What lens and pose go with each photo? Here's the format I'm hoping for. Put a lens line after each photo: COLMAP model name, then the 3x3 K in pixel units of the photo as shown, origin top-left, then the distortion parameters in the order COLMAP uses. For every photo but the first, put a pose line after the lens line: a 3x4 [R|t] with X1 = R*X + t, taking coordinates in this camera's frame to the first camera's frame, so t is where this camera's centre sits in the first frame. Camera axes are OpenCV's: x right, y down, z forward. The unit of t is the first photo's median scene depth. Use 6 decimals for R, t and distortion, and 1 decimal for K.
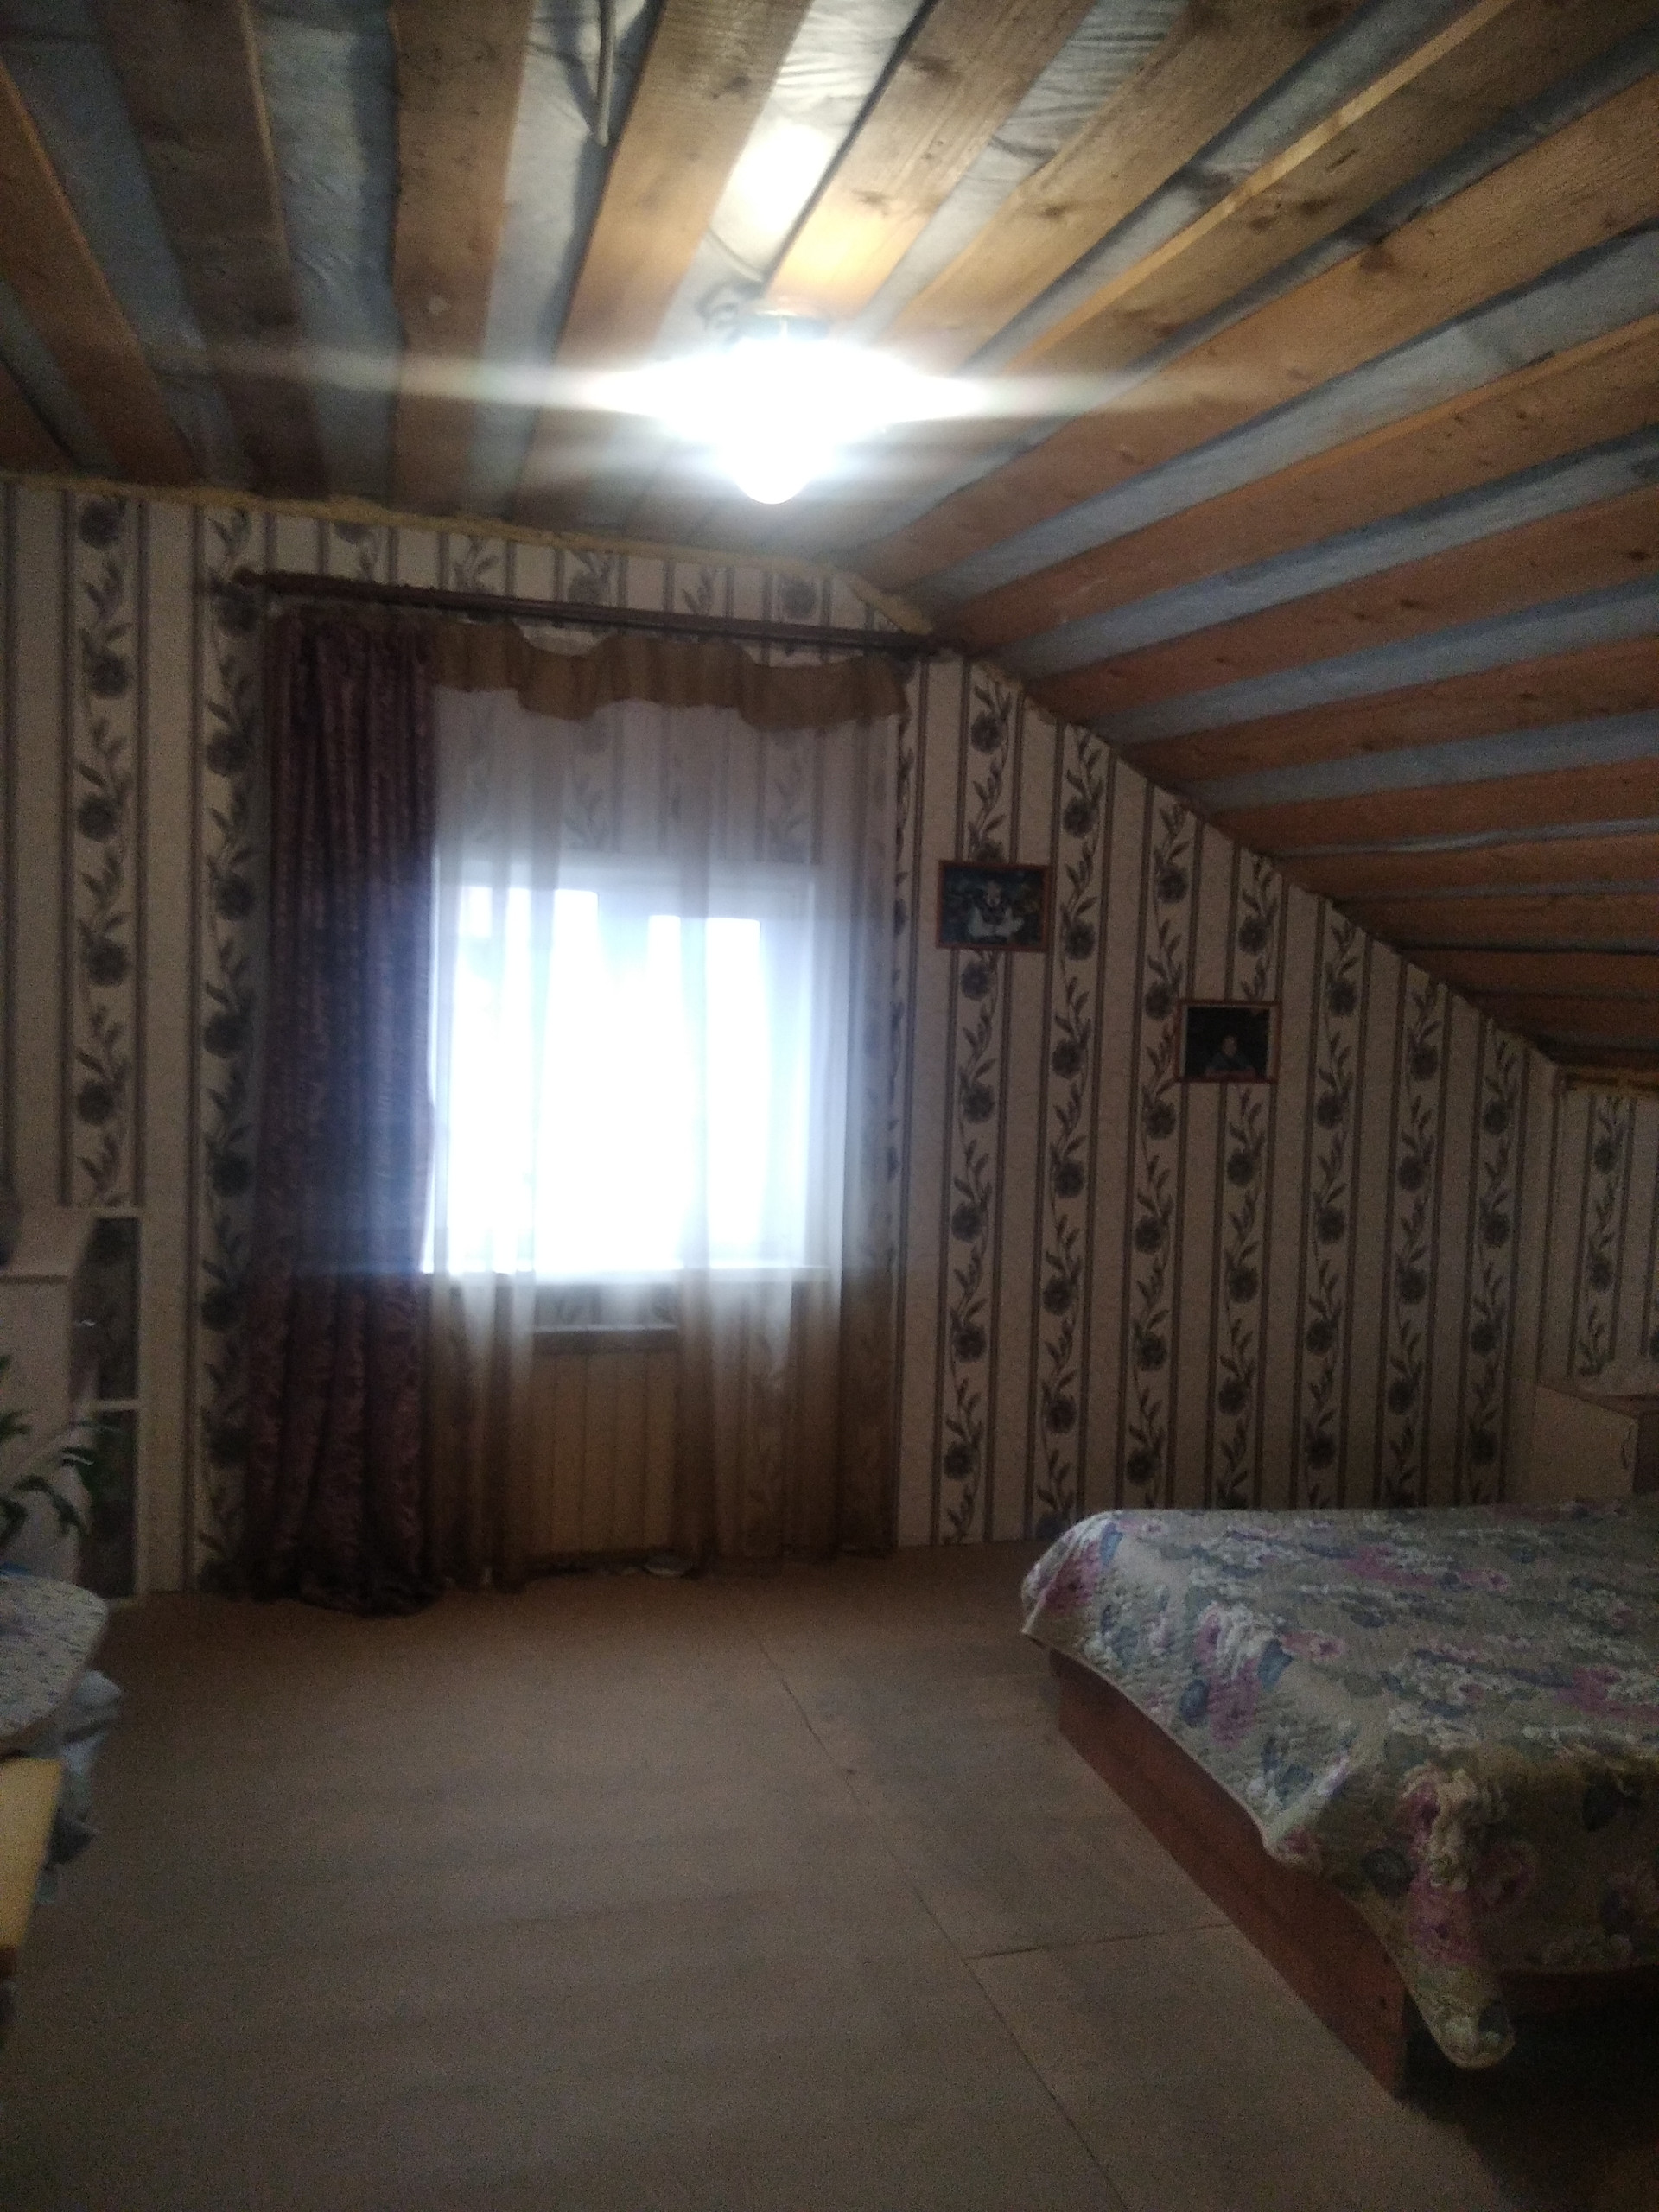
lens RADIAL K [[1759.9, 0, 829.5], [0, 1759.9, 1106.0], [0, 0, 1]] dist [0.103265, -0.196639]
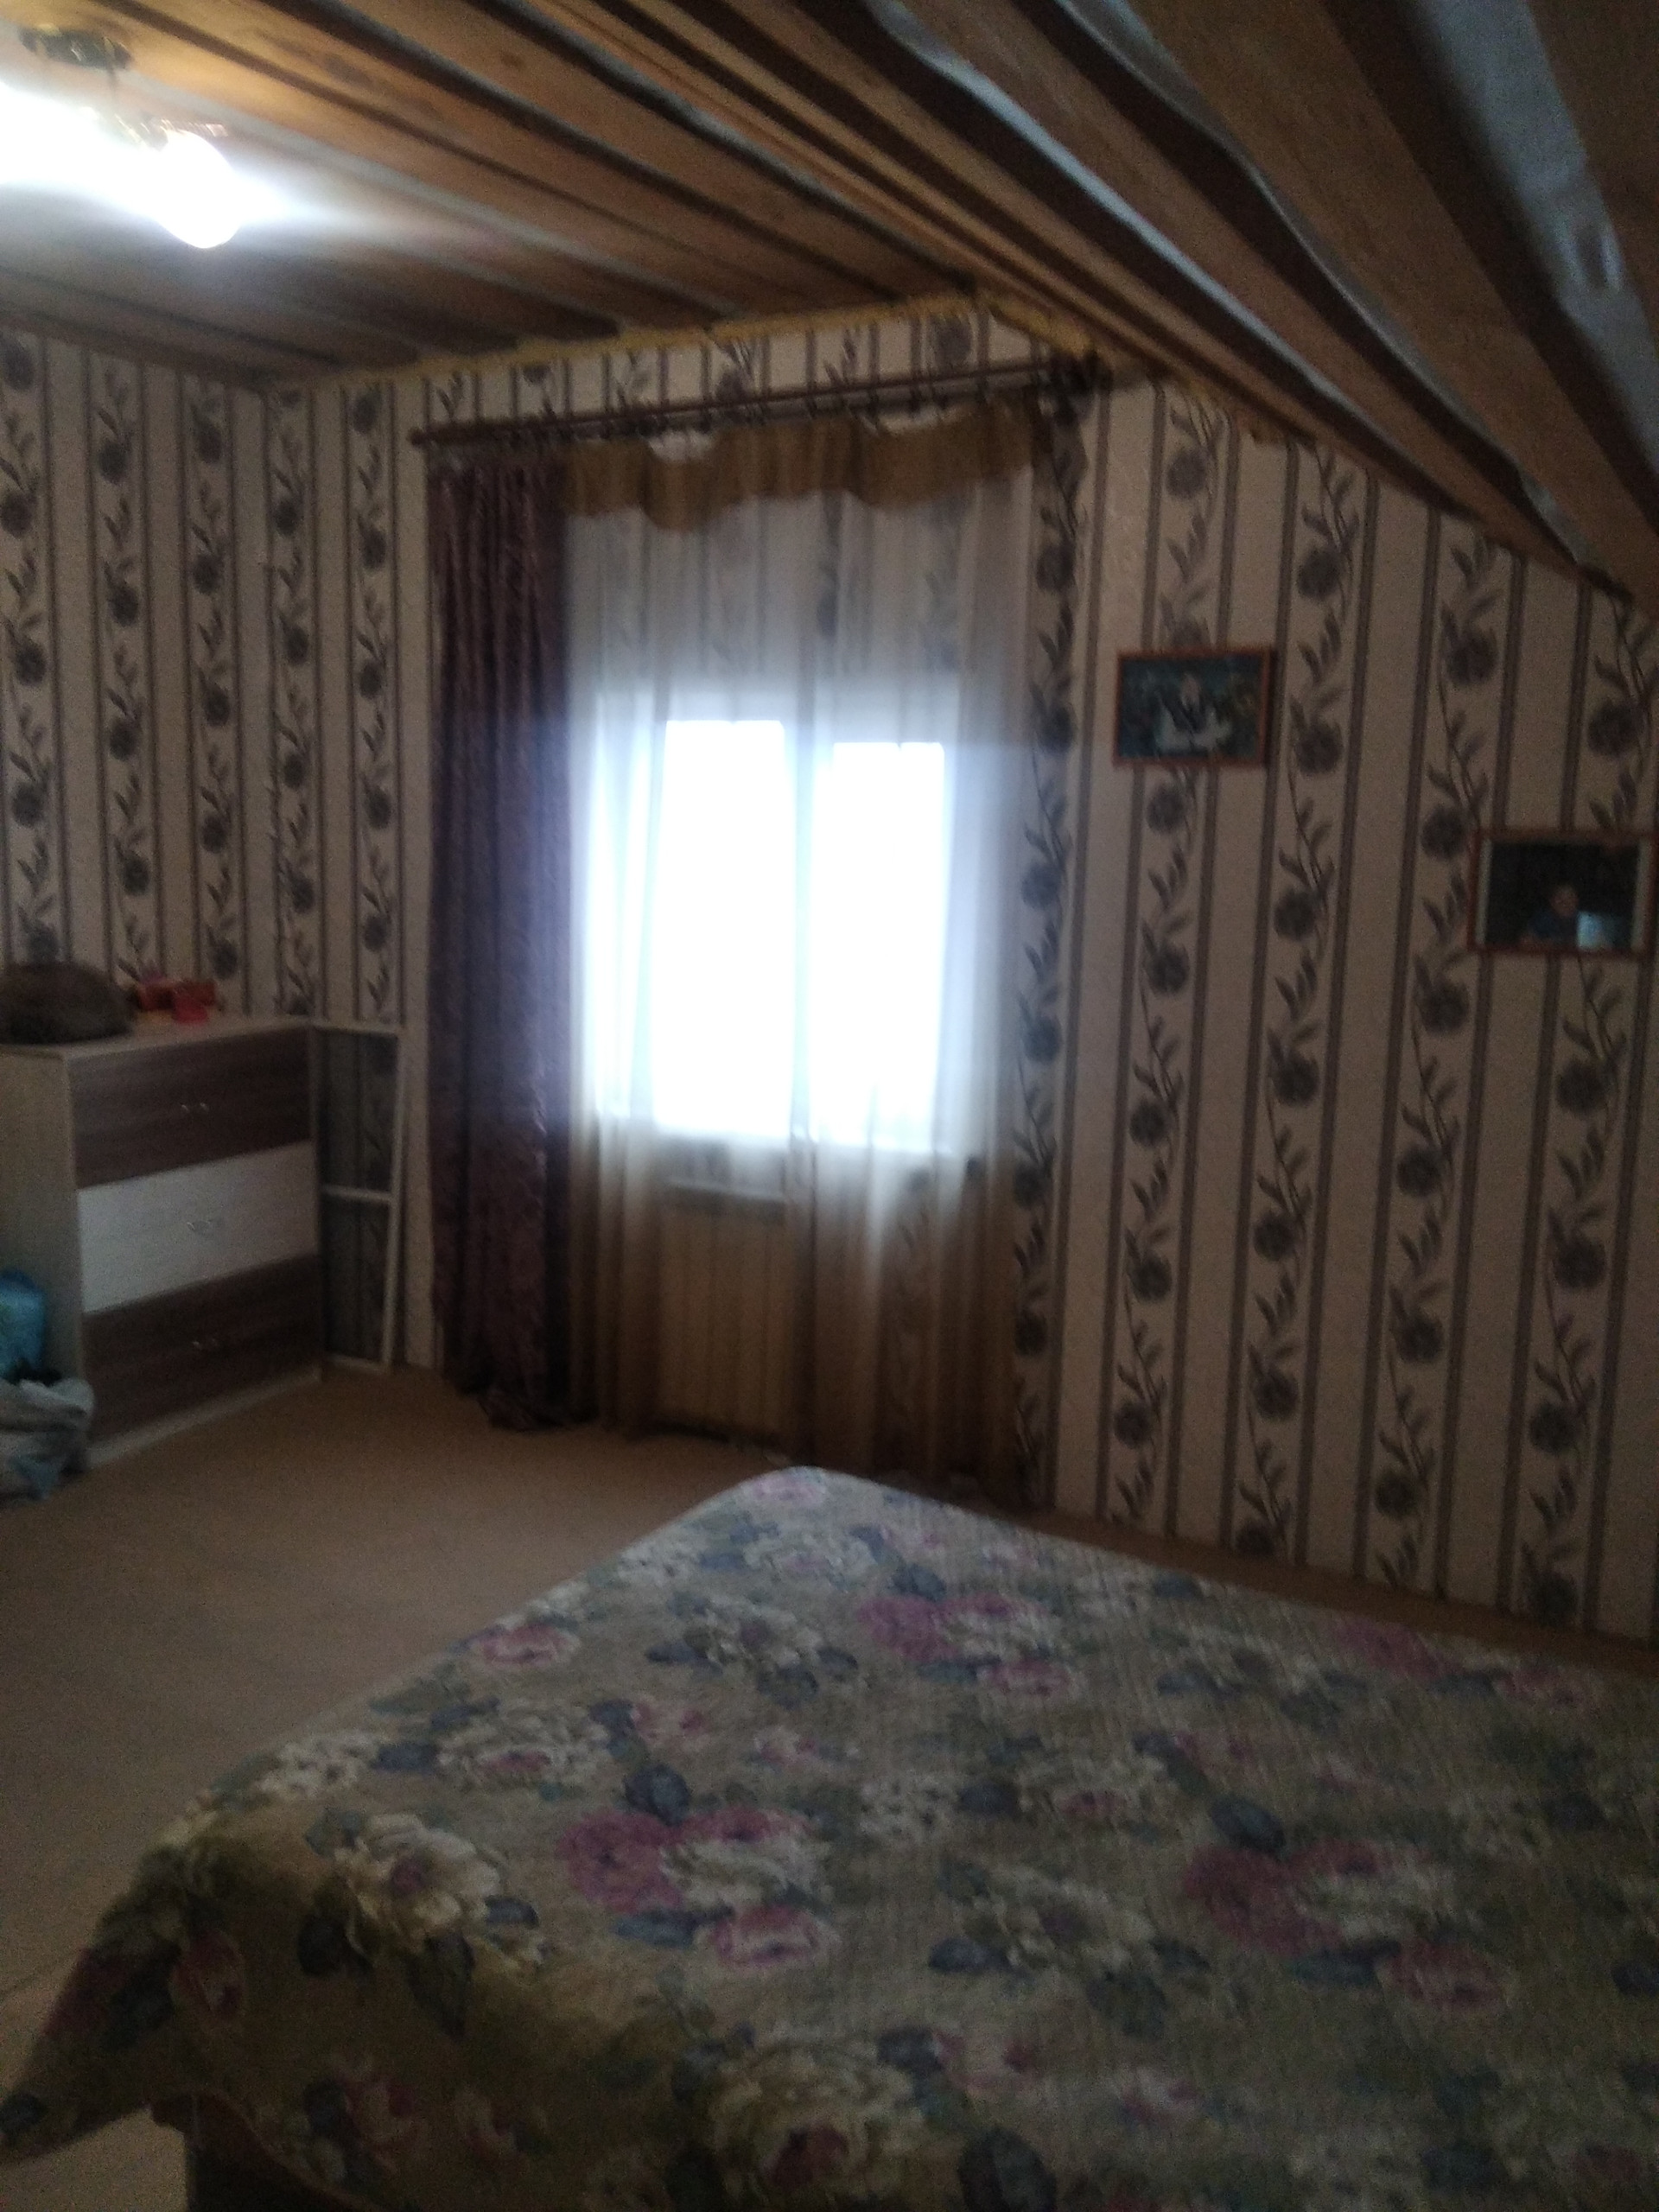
lens RADIAL K [[1759.9, 0, 829.5], [0, 1759.9, 1106.0], [0, 0, 1]] dist [0.103265, -0.196639]
pose [[0.700454, 0.088257, -0.708220, 0.735501], [-0.055740, 0.996058, 0.068999, 0.017028], [0.711518, -0.008854, 0.702612, 0.487623]]
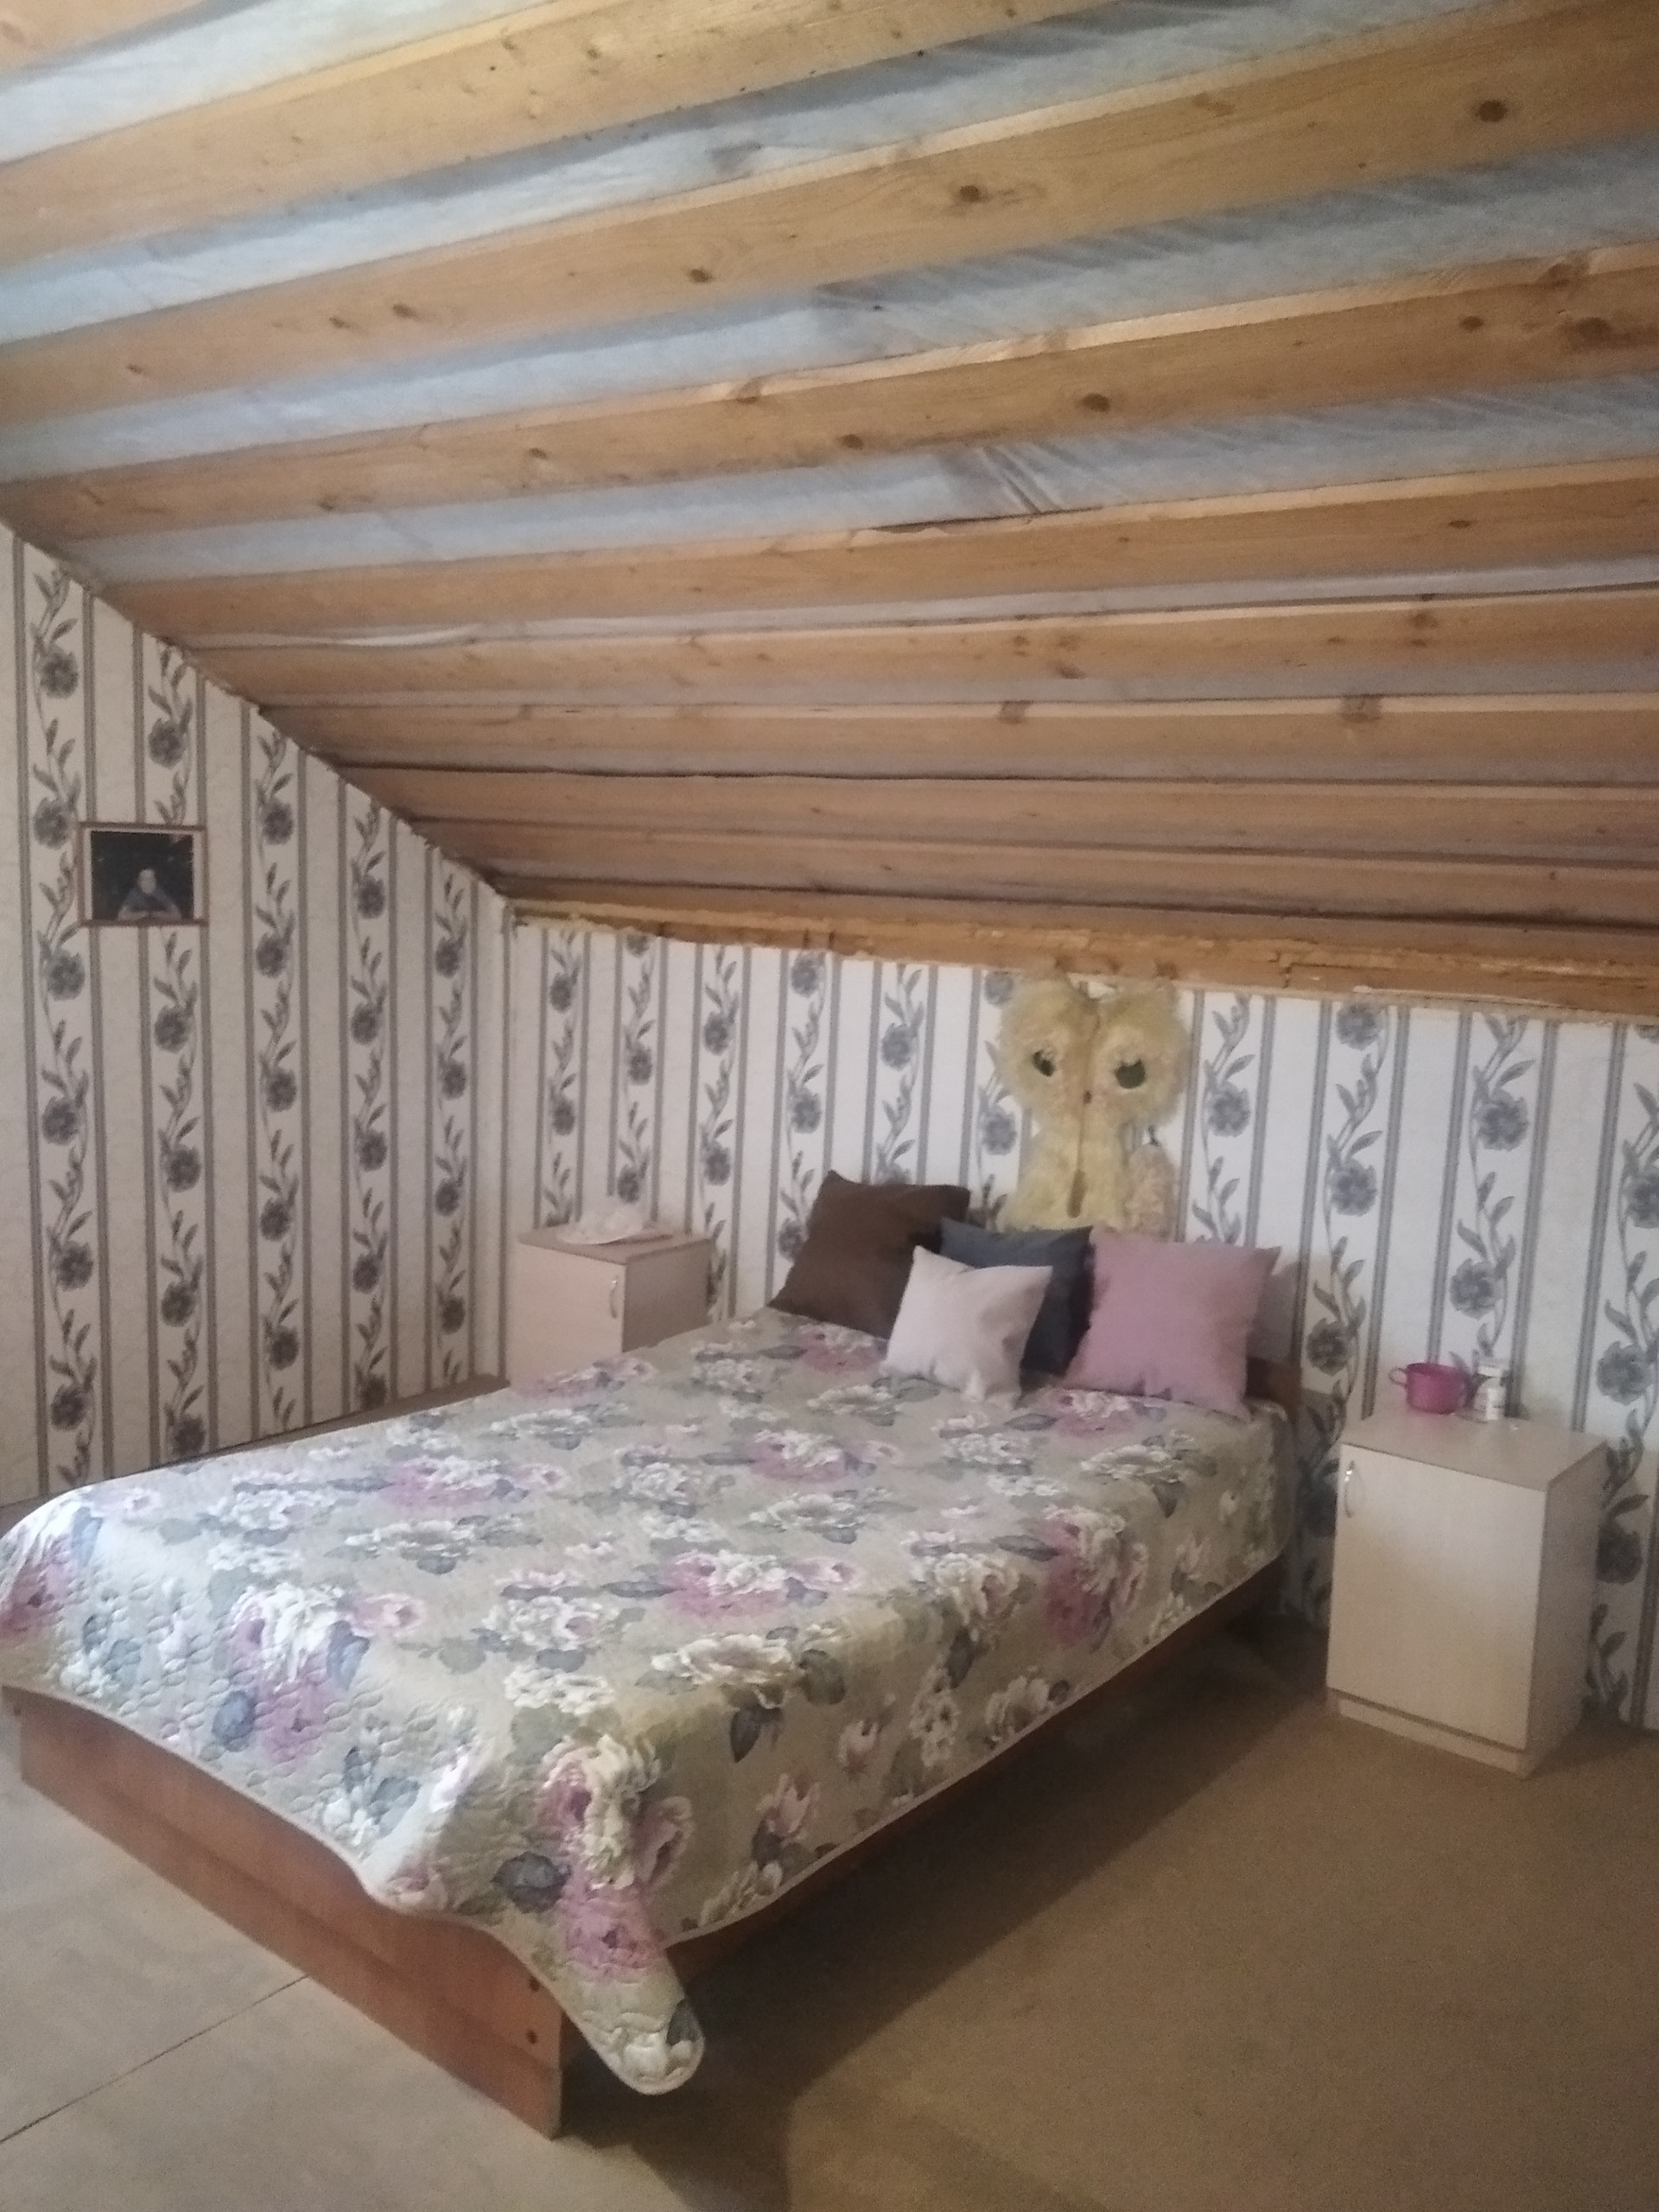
lens RADIAL K [[1806.5, 0, 829.5], [0, 1806.5, 1106.0], [0, 0, 1]] dist [0.098293, -0.198652]
pose [[0.808741, -0.085298, 0.581947, -0.024479], [0.035978, 0.994750, 0.095806, 0.000046], [-0.587064, -0.056545, 0.807564, 0.191729]]
